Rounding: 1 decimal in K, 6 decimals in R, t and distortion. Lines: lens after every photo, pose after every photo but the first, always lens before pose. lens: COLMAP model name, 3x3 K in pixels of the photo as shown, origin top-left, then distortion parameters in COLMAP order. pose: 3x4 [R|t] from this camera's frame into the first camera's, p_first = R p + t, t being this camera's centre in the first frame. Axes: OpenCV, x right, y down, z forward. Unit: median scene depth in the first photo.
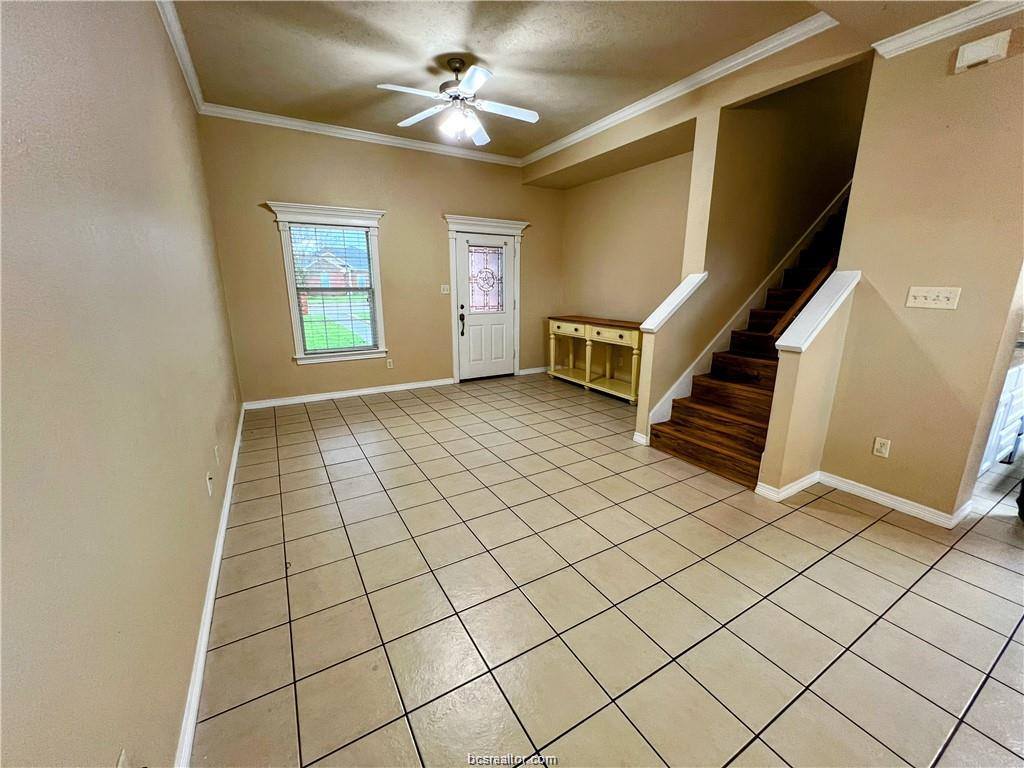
lens RADIAL K [[410.5, 0, 512.0], [0, 410.5, 384.0], [0, 0, 1]] dist [-0.000044, 0.000307]
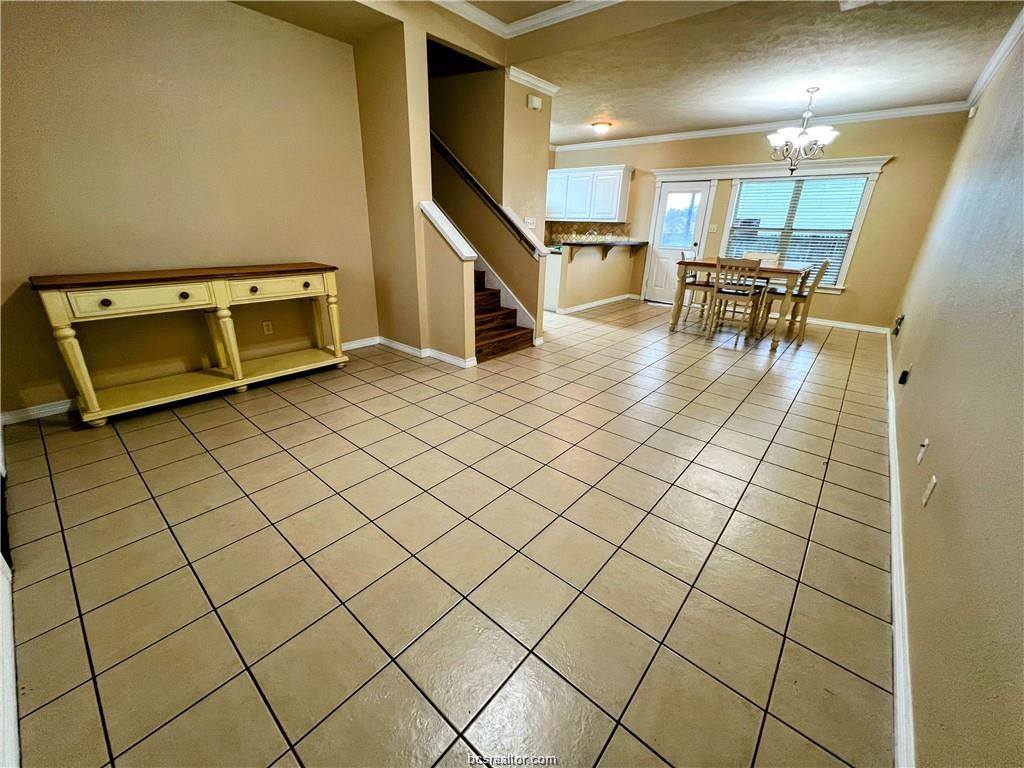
lens RADIAL K [[410.5, 0, 512.0], [0, 410.5, 384.0], [0, 0, 1]] dist [-0.000044, 0.000307]
pose [[-0.324347, -0.354740, 0.876903, -0.489514], [0.198800, 0.880753, 0.429830, -0.184138], [-0.924812, 0.313743, -0.215147, 0.814937]]
